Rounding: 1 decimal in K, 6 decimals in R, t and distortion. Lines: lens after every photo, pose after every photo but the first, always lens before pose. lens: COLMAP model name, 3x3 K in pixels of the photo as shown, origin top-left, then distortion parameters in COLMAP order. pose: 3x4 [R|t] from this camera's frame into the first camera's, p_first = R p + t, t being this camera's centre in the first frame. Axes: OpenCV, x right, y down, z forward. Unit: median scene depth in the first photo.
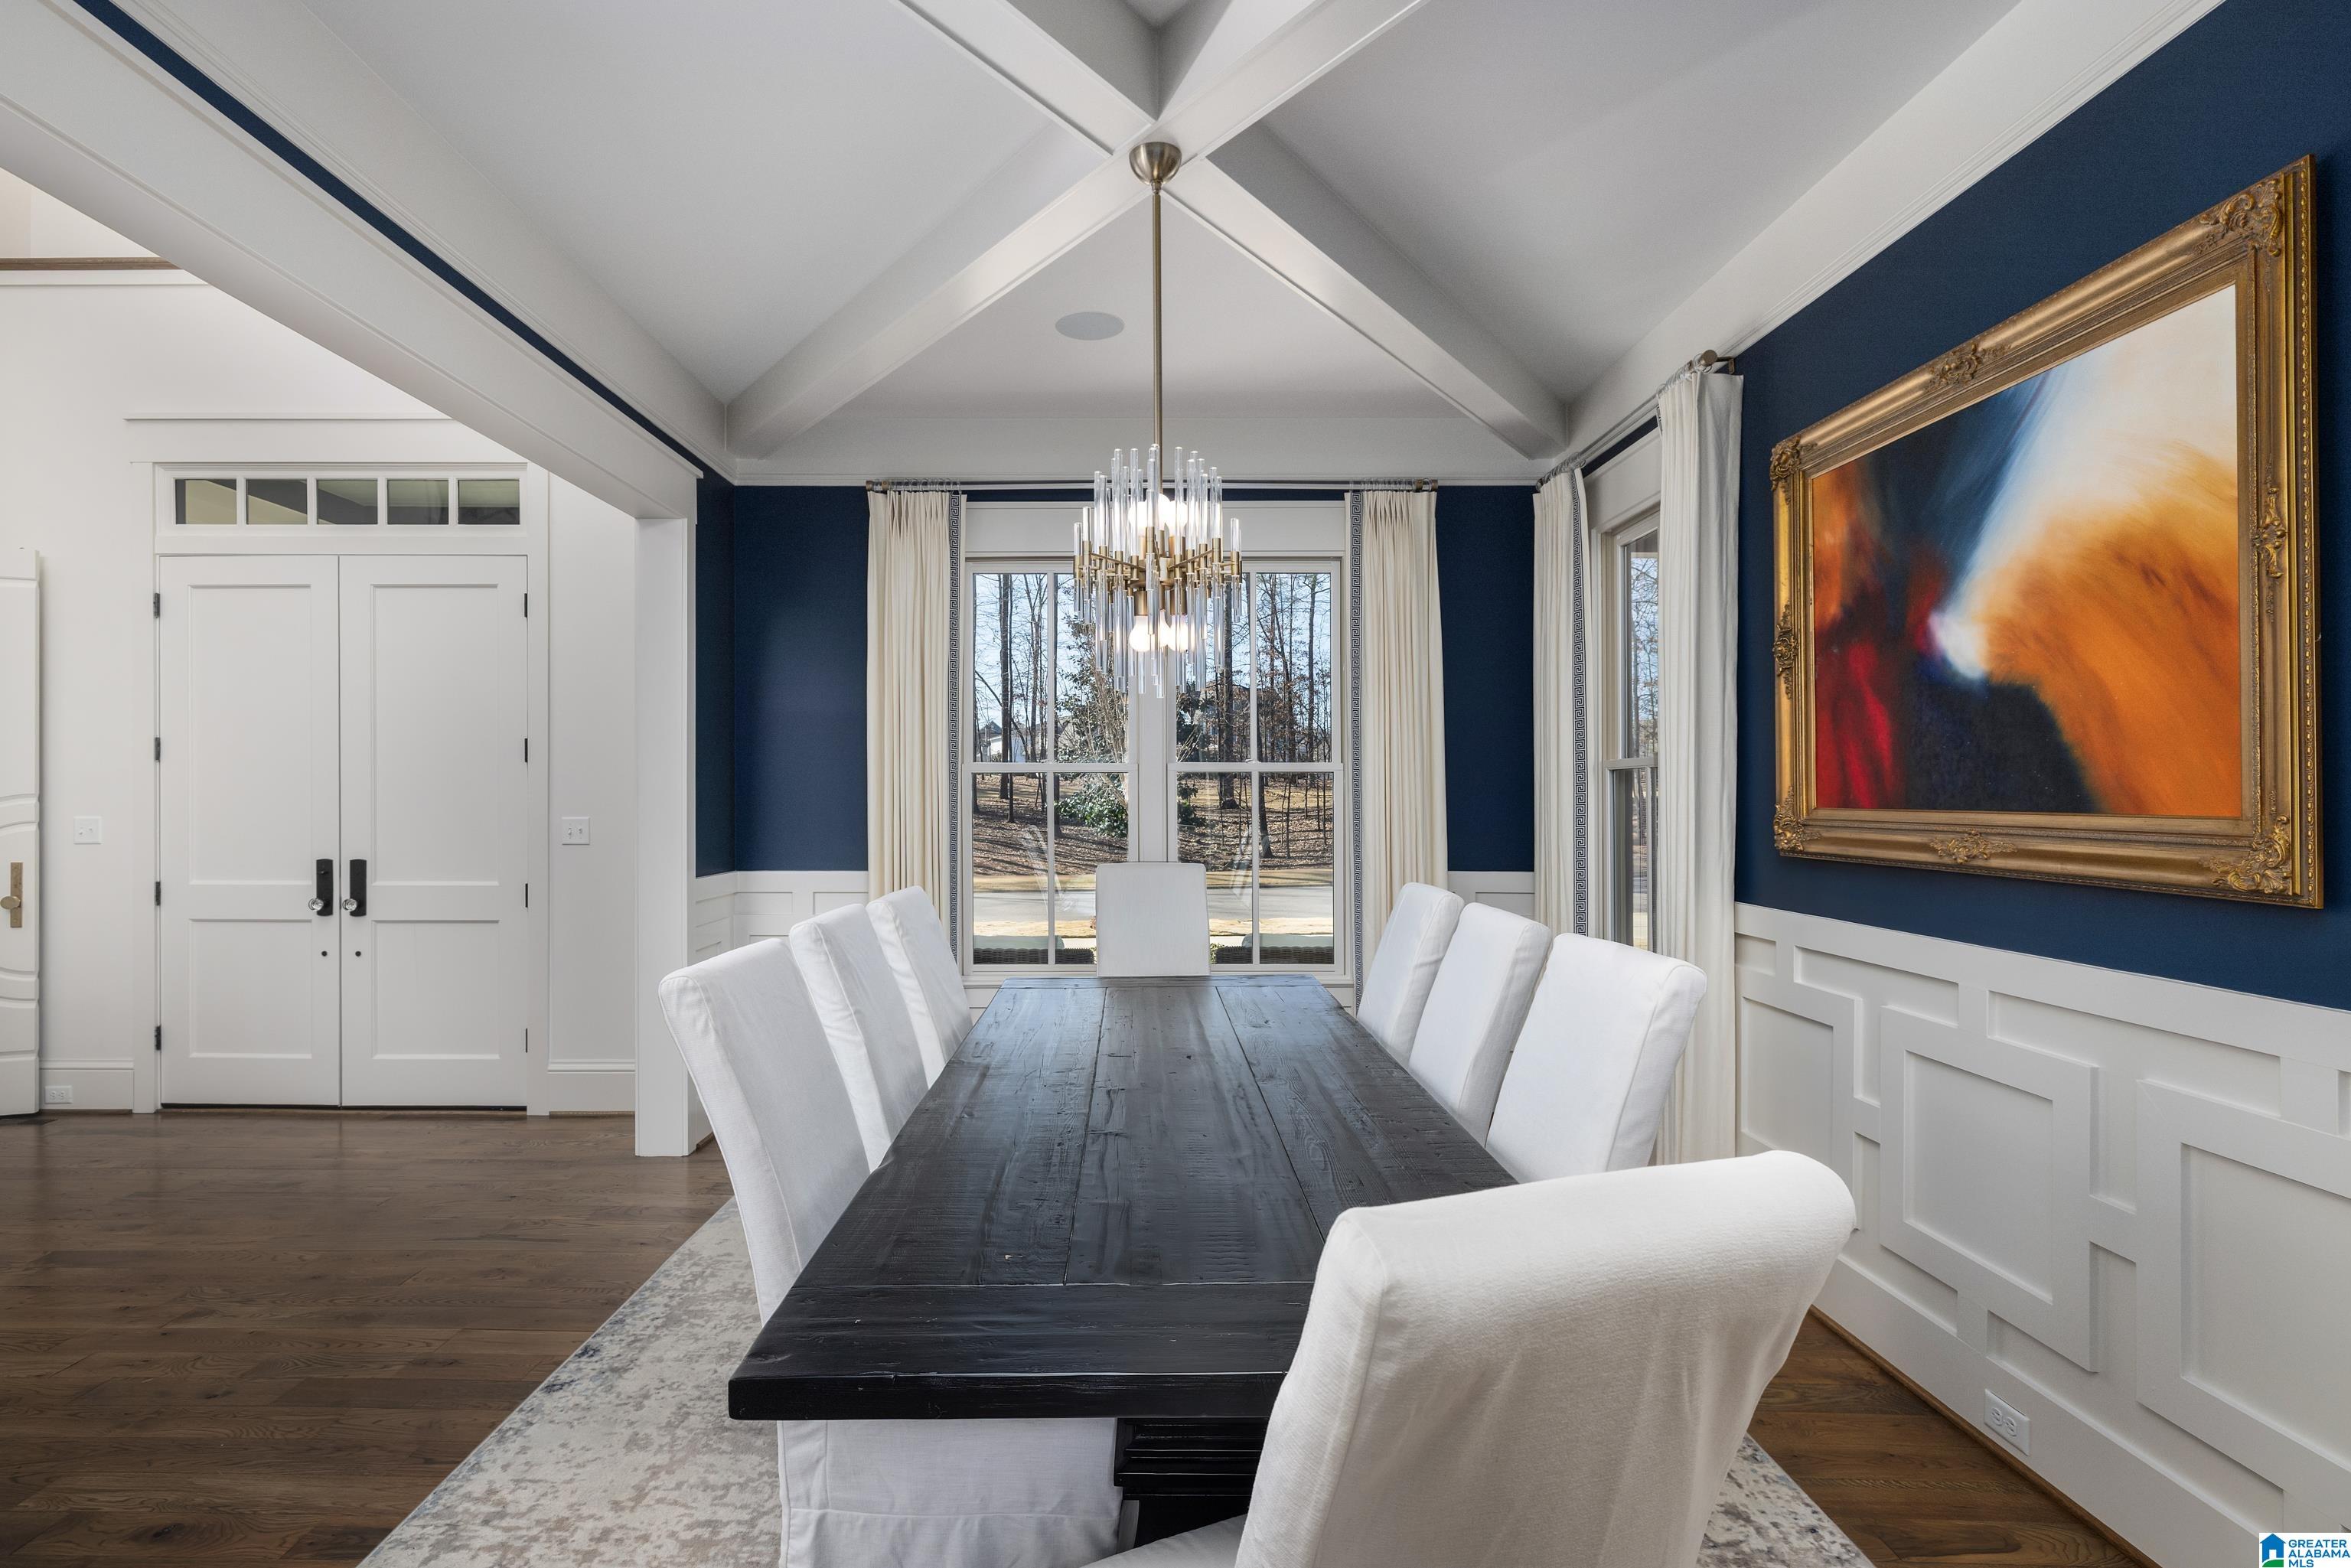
lens RADIAL K [[1164.8, 0, 1110.8], [0, 1164.8, 790.5], [0, 0, 1]] dist [0.001350, 0.000179]
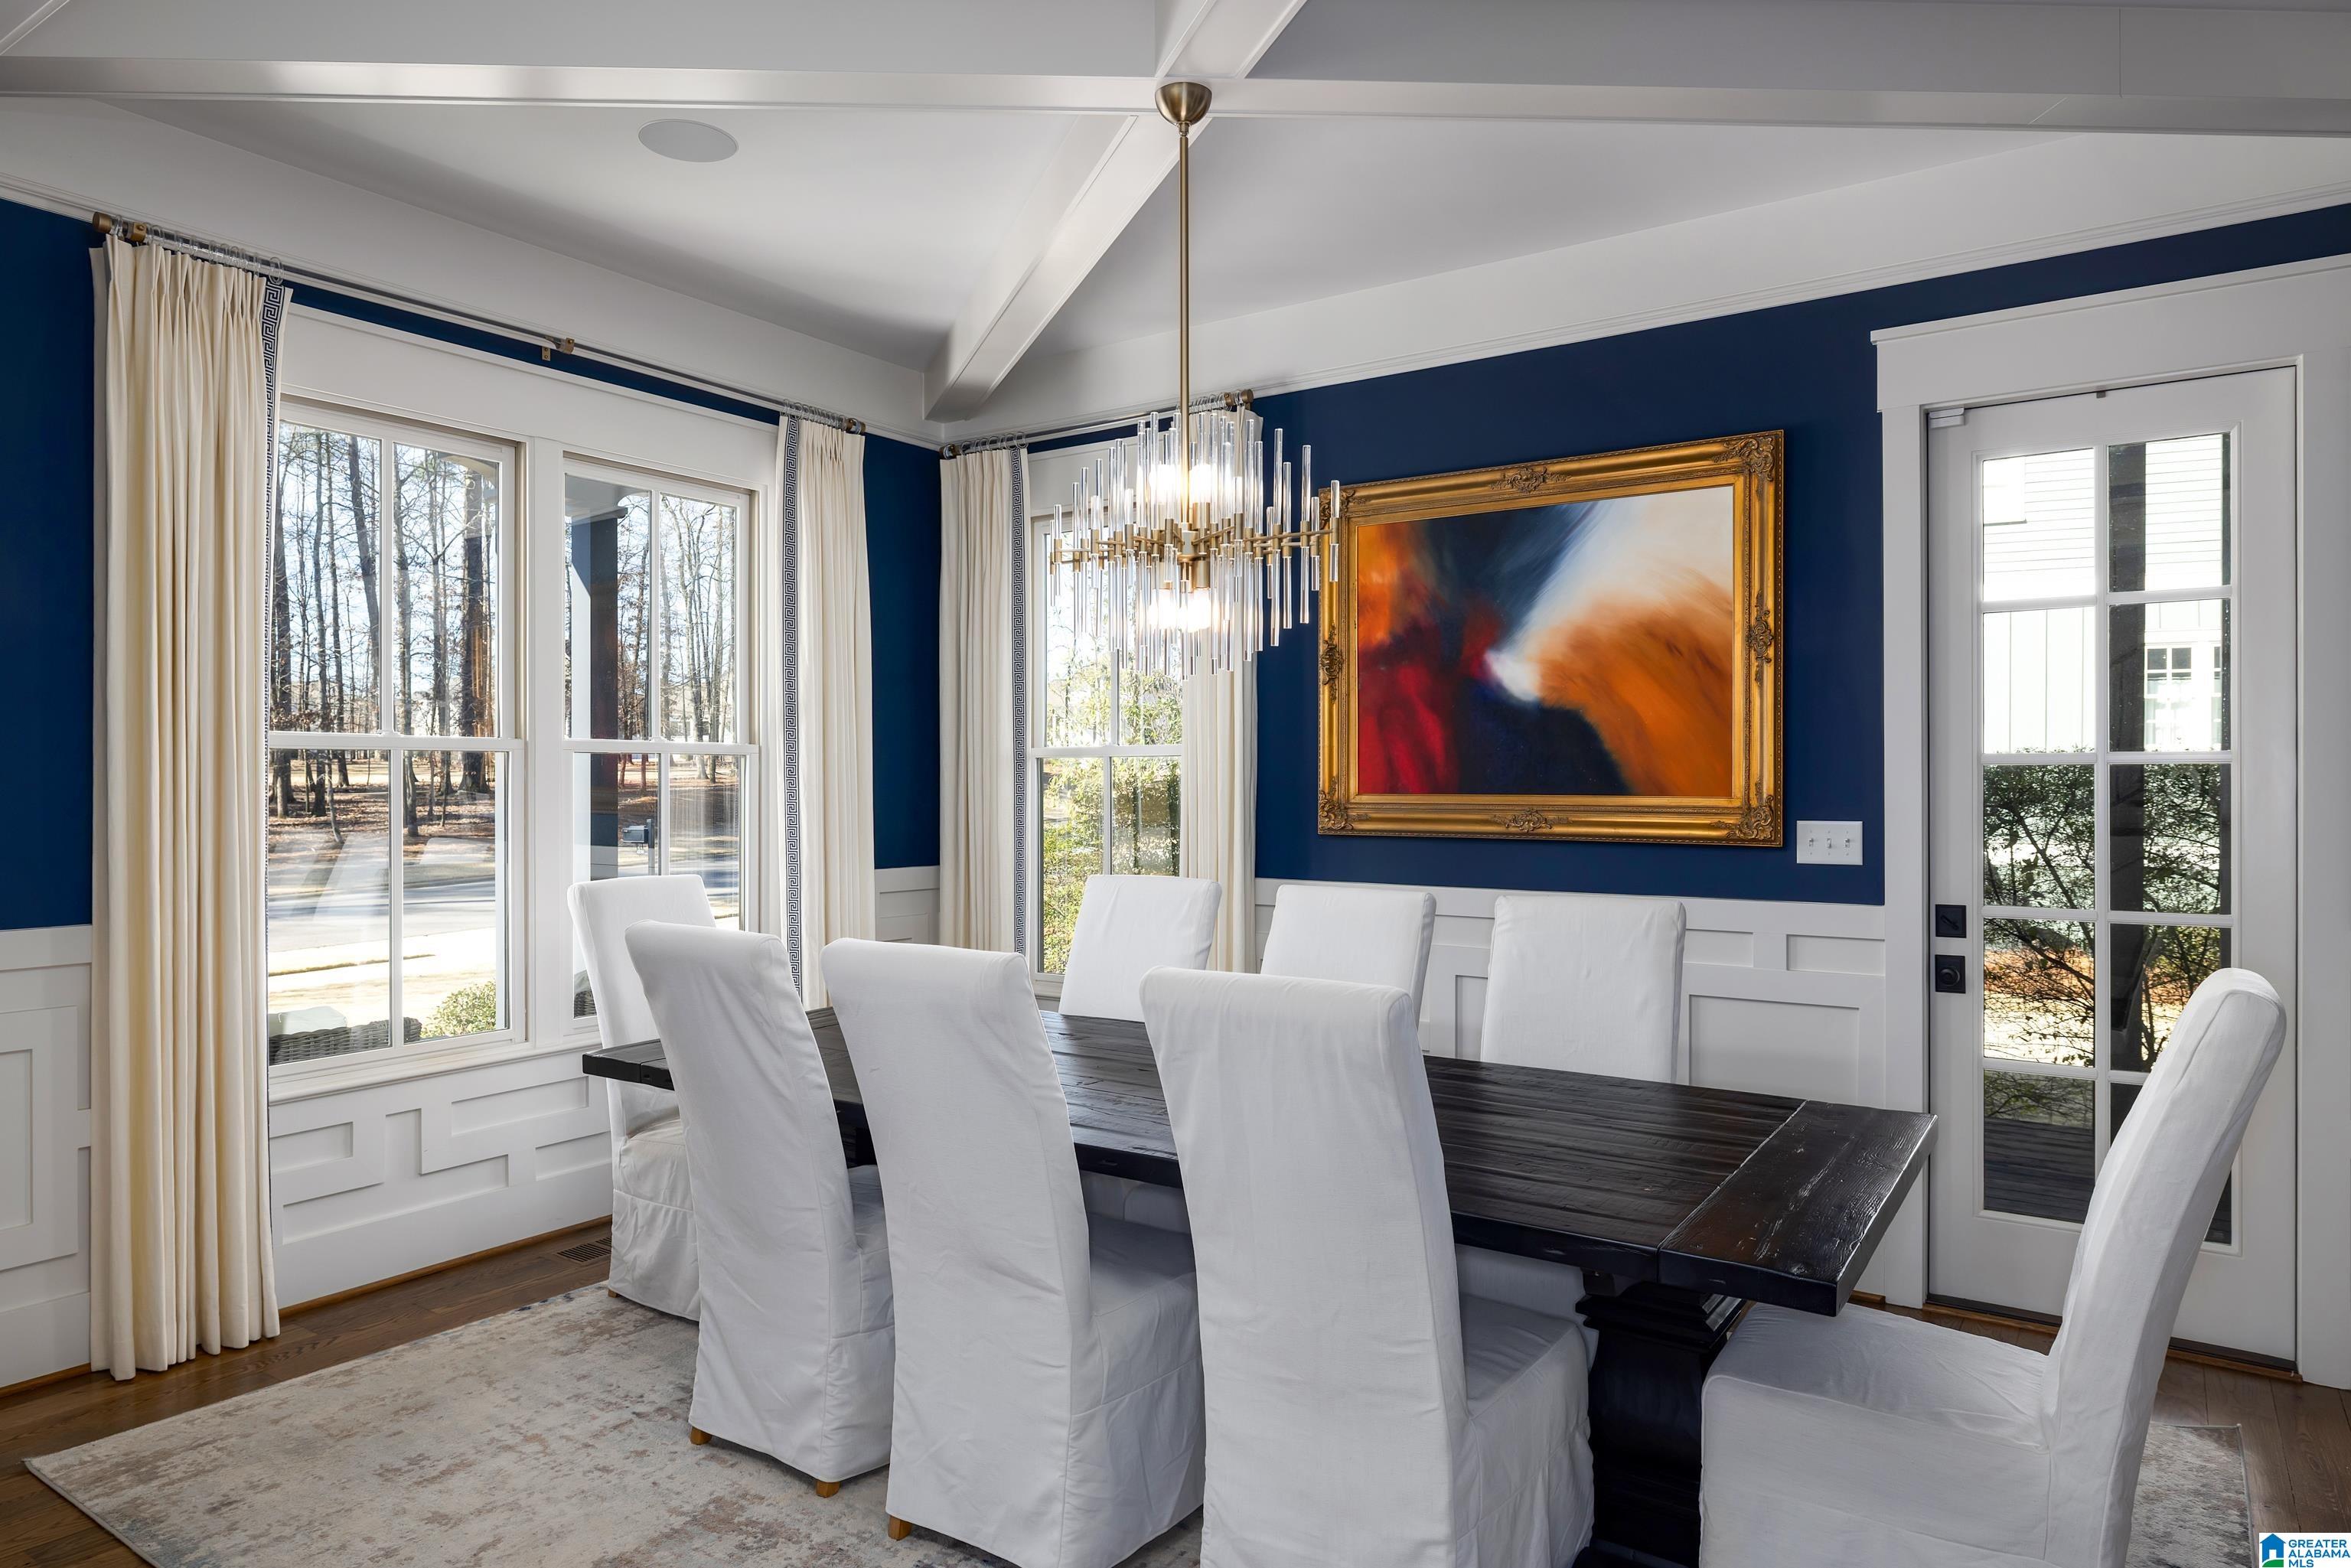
lens RADIAL K [[1443.3, 0, 1175.9], [0, 1443.3, 763.0], [0, 0, 1]] dist [-0.004168, 0.000953]
pose [[0.543142, 0.004890, 0.839626, -0.898700], [-0.001323, 0.999987, -0.004969, -0.011048], [-0.839640, 0.001588, 0.543142, 0.380937]]
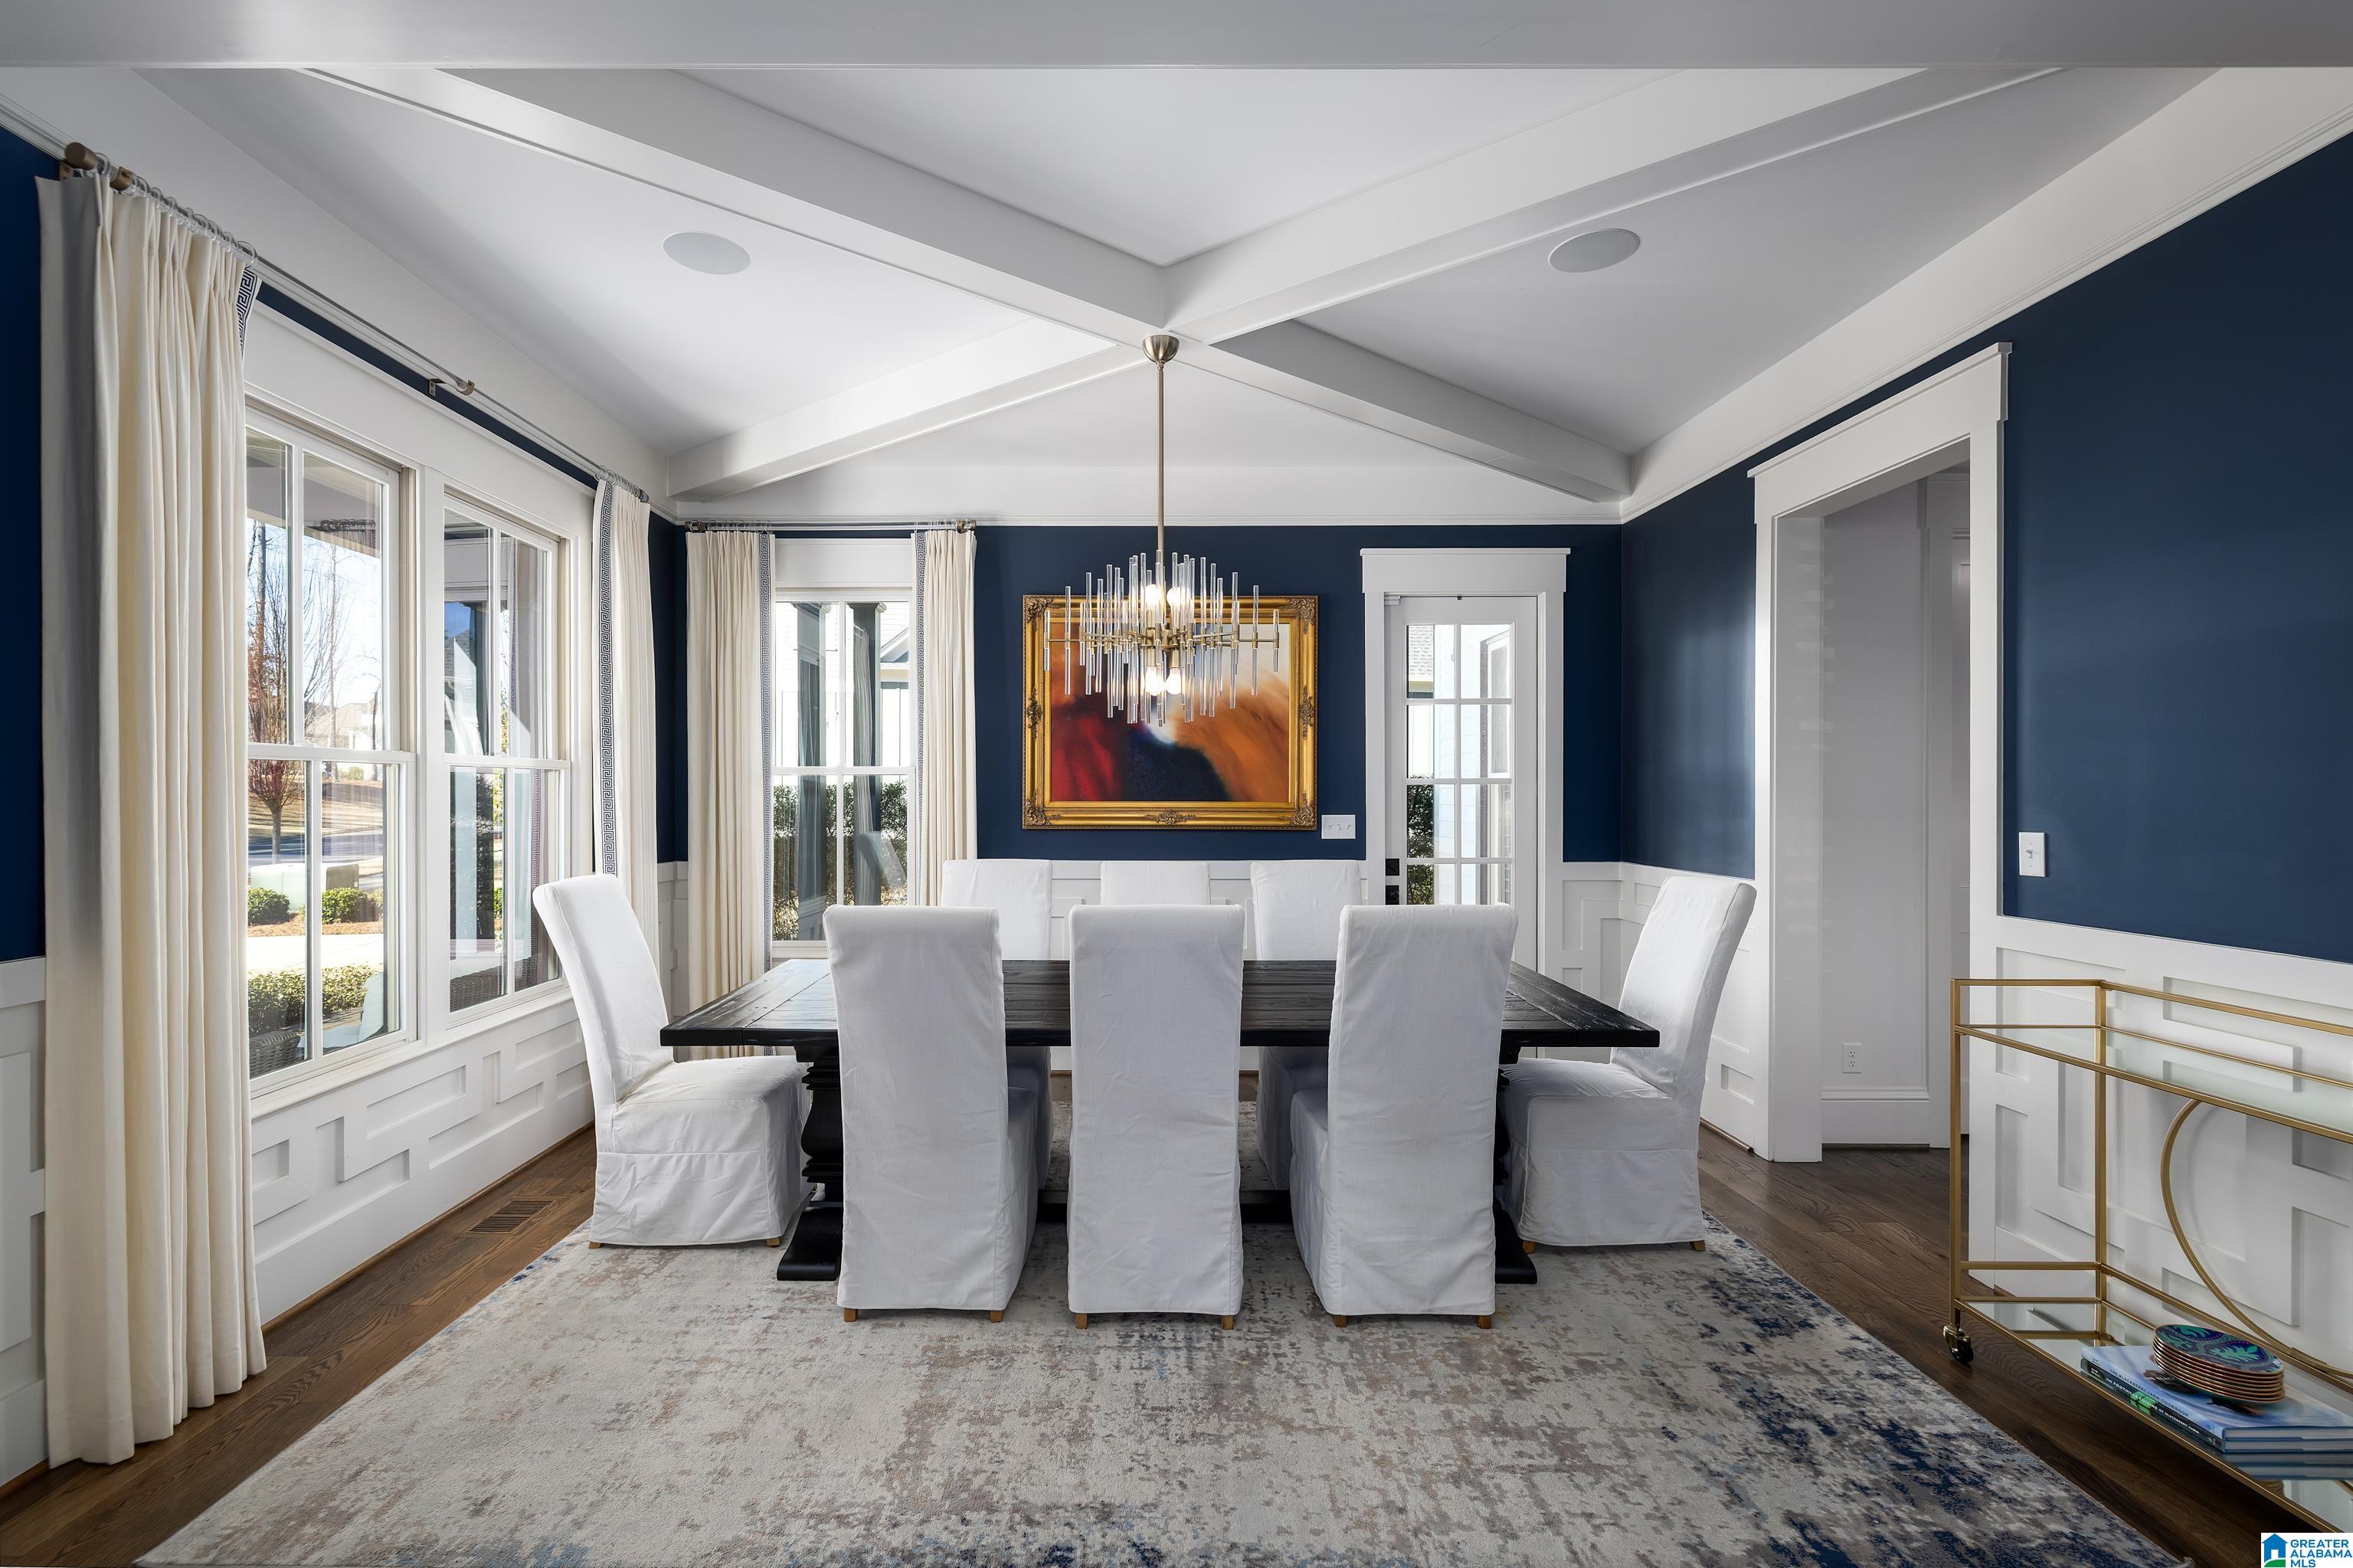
lens RADIAL K [[985.0, 0, 1176.5], [0, 985.0, 784.0], [0, 0, 1]] dist [-0.000701, 0.000154]
pose [[-0.031379, 0.003144, 0.999503, -1.113865], [-0.005565, 0.999979, -0.003320, -0.009709], [-0.999492, -0.005667, -0.031361, 0.975117]]
